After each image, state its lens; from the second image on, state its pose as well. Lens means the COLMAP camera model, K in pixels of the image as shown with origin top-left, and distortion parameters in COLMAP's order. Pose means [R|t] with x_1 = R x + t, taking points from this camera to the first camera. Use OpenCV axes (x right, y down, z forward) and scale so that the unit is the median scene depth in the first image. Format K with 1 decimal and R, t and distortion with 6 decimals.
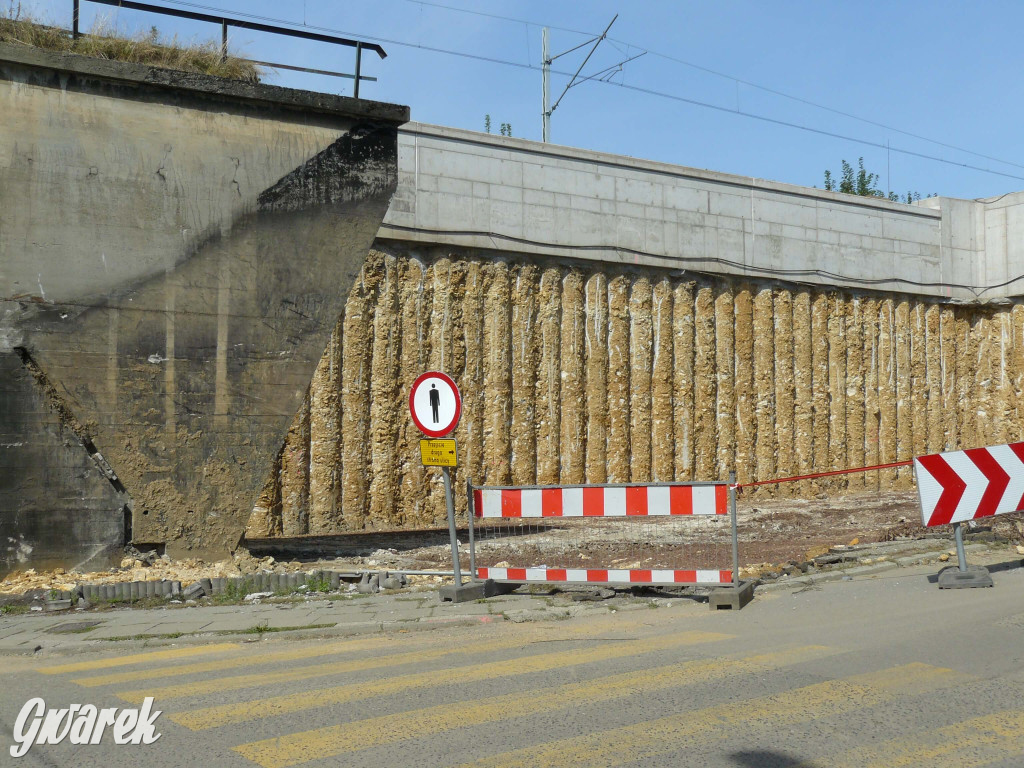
lens RADIAL K [[1258.5, 0, 513.3], [0, 1258.5, 394.4], [0, 0, 1]] dist [-0.058400, 0.000000]
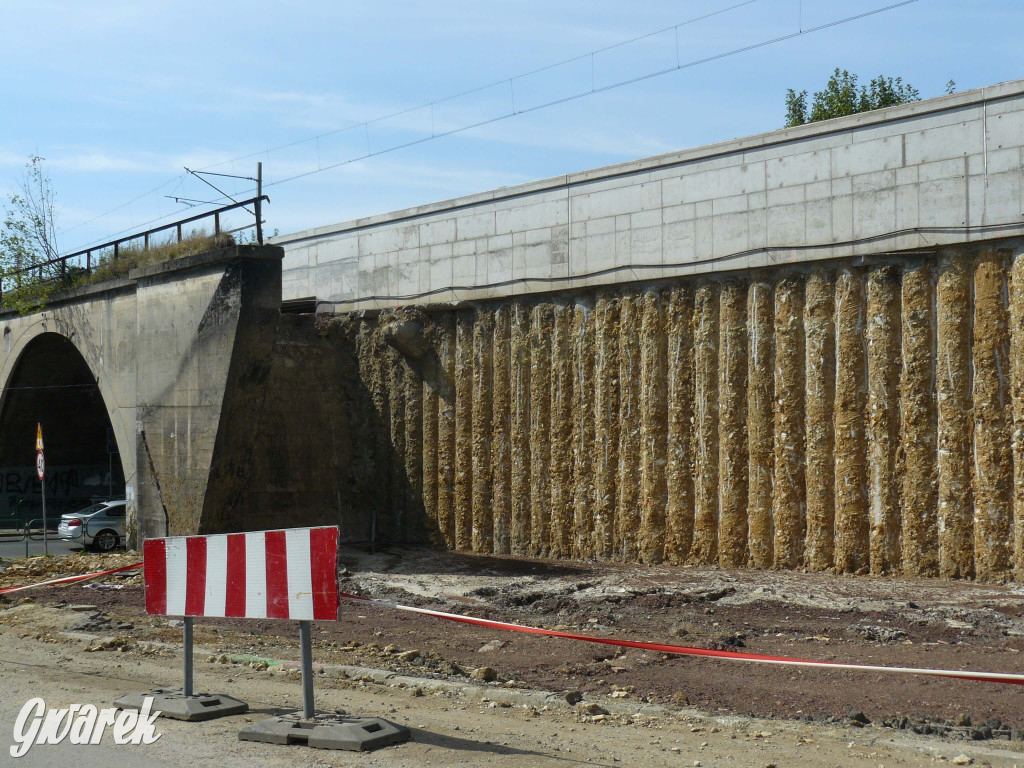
lens RADIAL K [[1258.5, 0, 511.1], [0, 1258.5, 406.5], [0, 0, 1]] dist [-0.058400, 0.000000]
pose [[0.152371, -0.007876, -0.988292, 0.980112], [0.059532, 0.998226, 0.001223, -0.028339], [0.986529, -0.059021, 0.152569, 0.804239]]
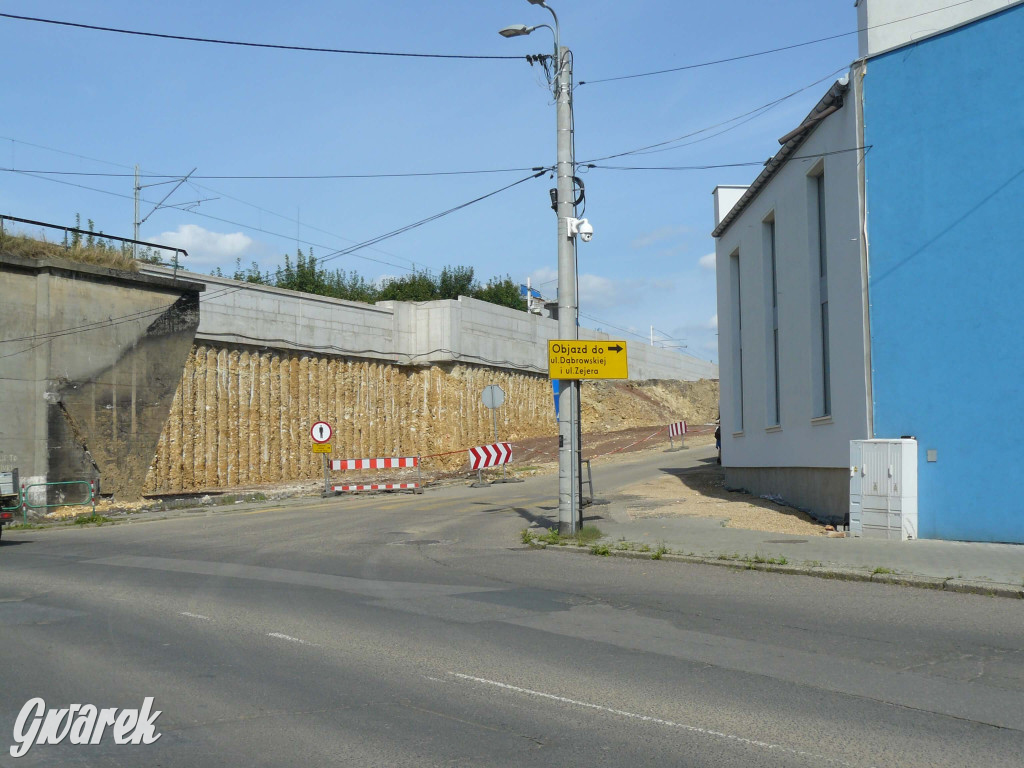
lens RADIAL K [[1258.5, 0, 513.9], [0, 1258.5, 390.1], [0, 0, 1]] dist [-0.058400, 0.000000]
pose [[0.871371, 0.017275, 0.490320, -0.488740], [-0.012945, 0.999842, -0.012222, -0.026661], [-0.490454, 0.004303, 0.871457, -0.792040]]
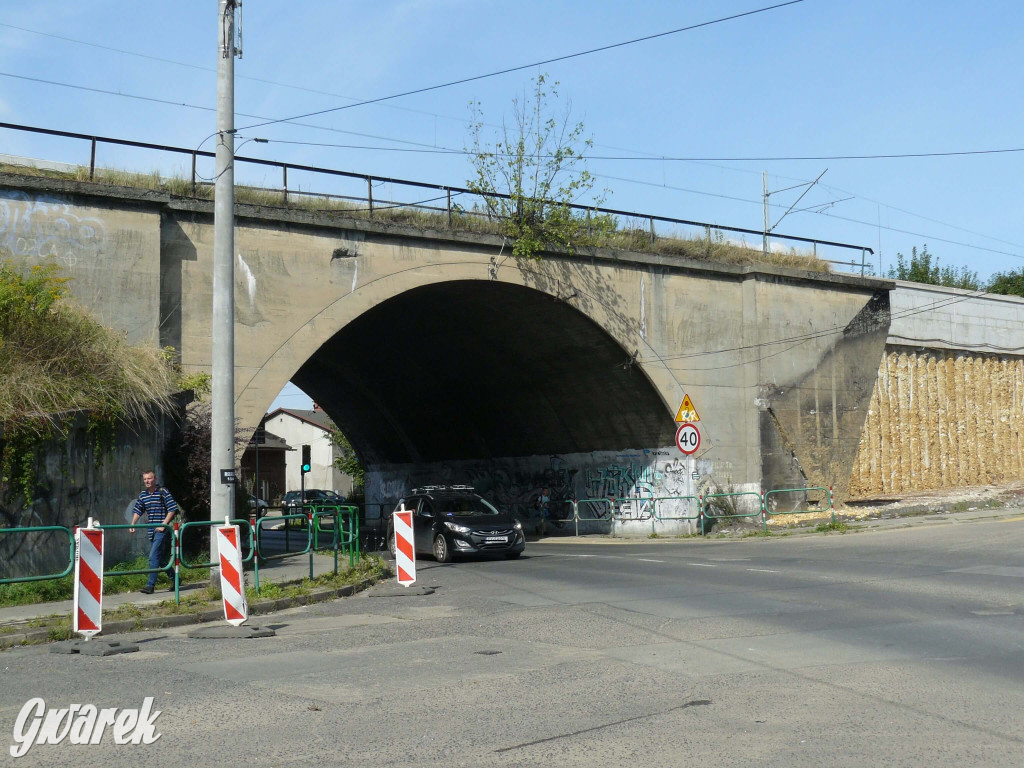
lens RADIAL K [[1258.5, 0, 510.5], [0, 1258.5, 391.8], [0, 0, 1]] dist [-0.058400, 0.000000]
pose [[0.995924, -0.009668, 0.089673, -0.652484], [0.011268, 0.999786, -0.017351, -0.021125], [-0.089486, 0.018290, 0.995820, -0.688473]]
